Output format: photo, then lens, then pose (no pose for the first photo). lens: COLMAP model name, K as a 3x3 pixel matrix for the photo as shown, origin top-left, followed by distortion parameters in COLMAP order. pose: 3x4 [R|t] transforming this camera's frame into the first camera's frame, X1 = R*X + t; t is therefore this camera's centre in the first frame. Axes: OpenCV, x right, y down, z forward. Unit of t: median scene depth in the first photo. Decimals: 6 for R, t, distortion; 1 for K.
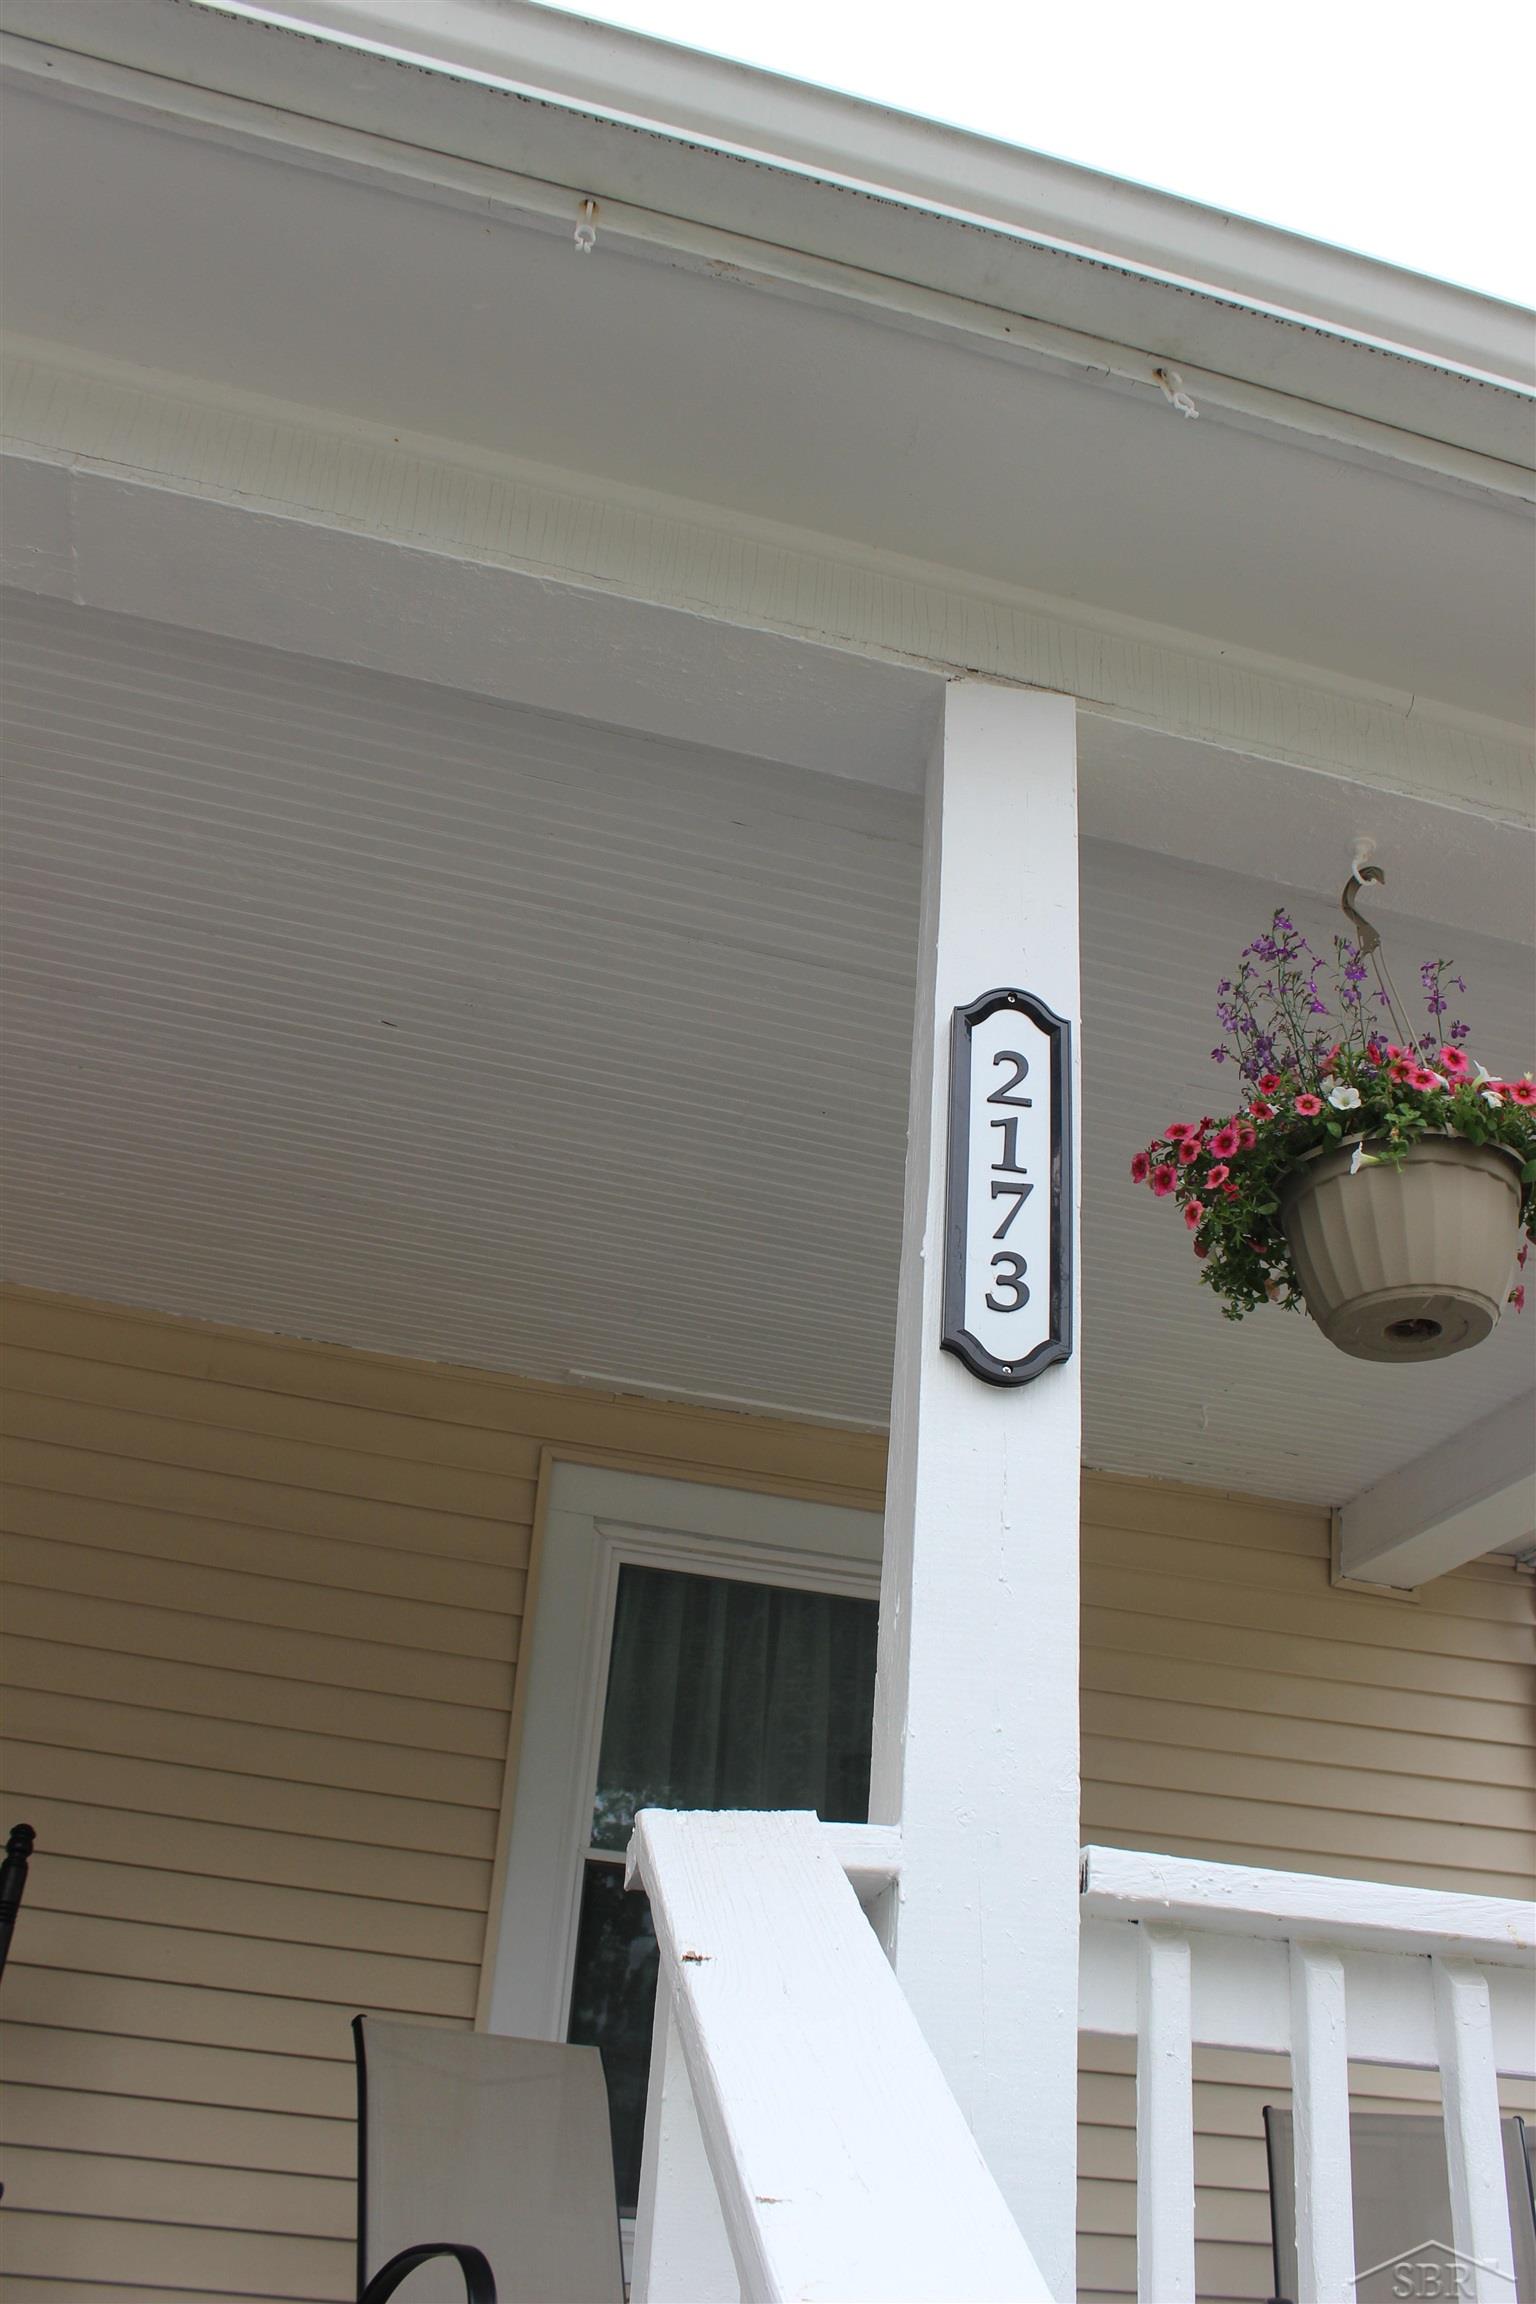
lens RADIAL K [[1951.7, 0, 768.0], [0, 1951.7, 1152.0], [0, 0, 1]] dist [-0.195231, -0.000325]
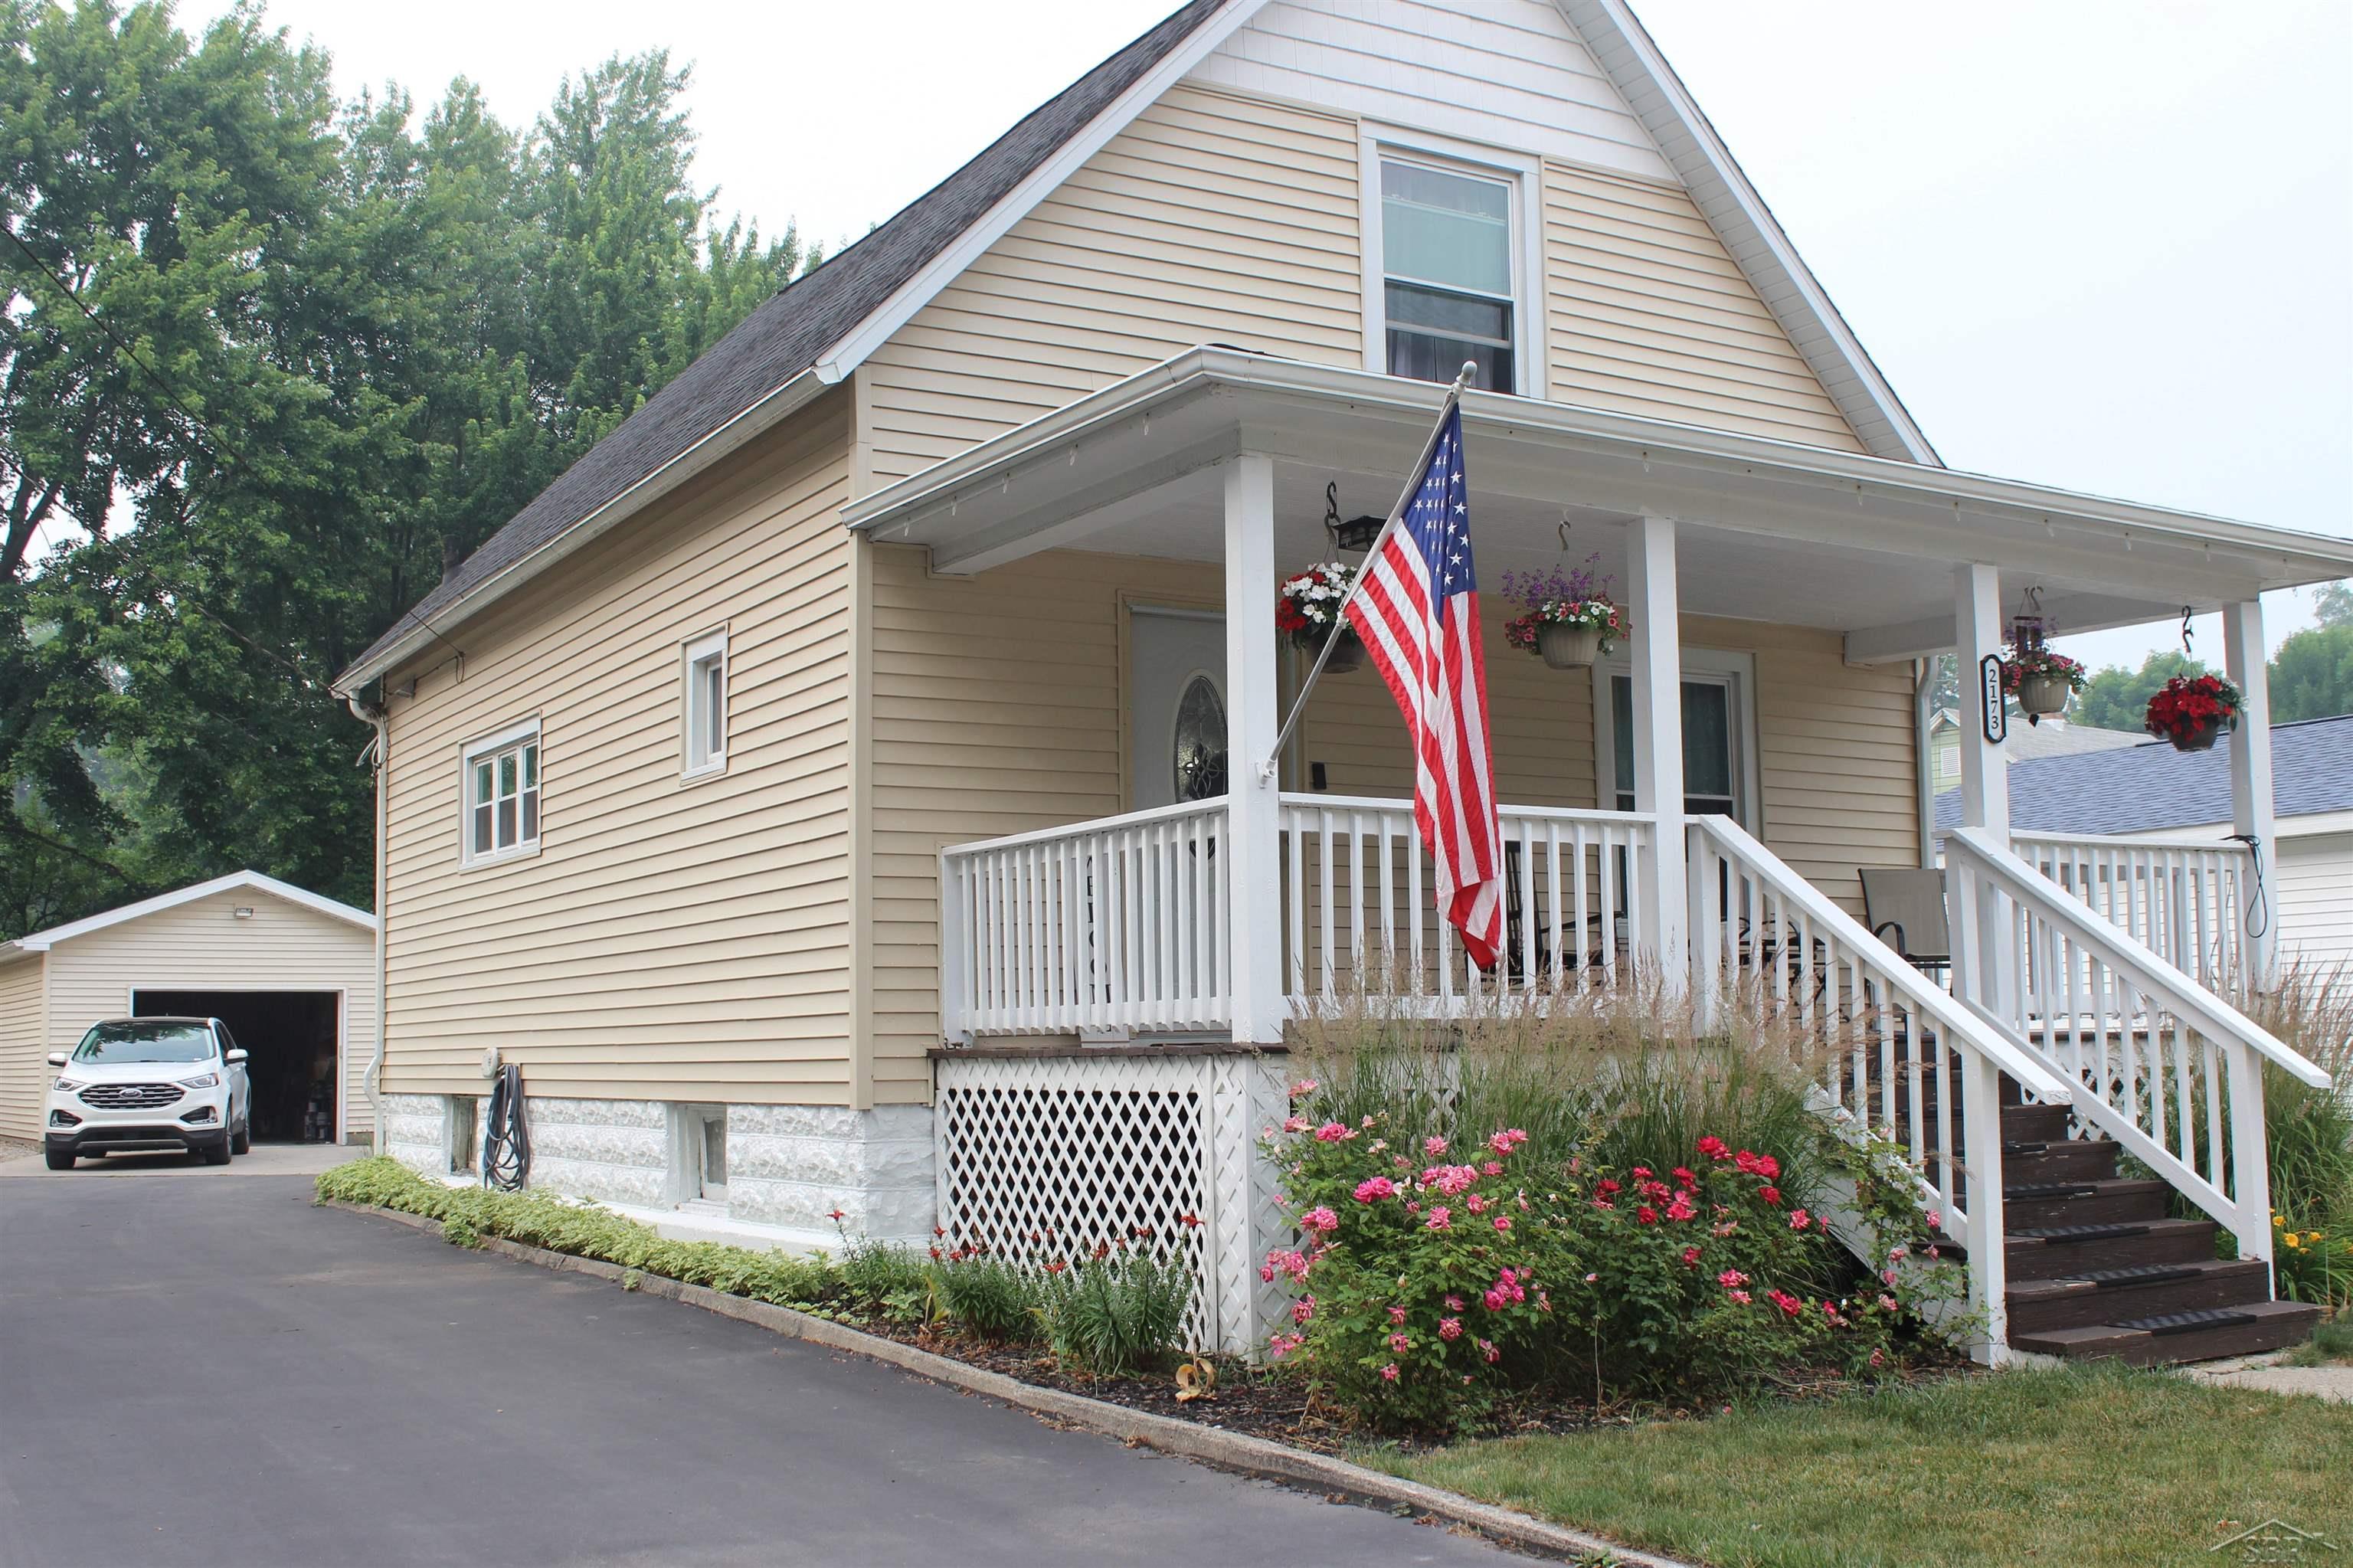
lens RADIAL K [[2530.5, 0, 1176.5], [0, 2530.5, 784.0], [0, 0, 1]] dist [-0.008984, -0.006471]
pose [[0.952206, -0.052245, 0.300956, -3.701938], [-0.079042, 0.909563, 0.407981, -2.187471], [-0.295053, -0.412270, 0.861961, -3.932657]]
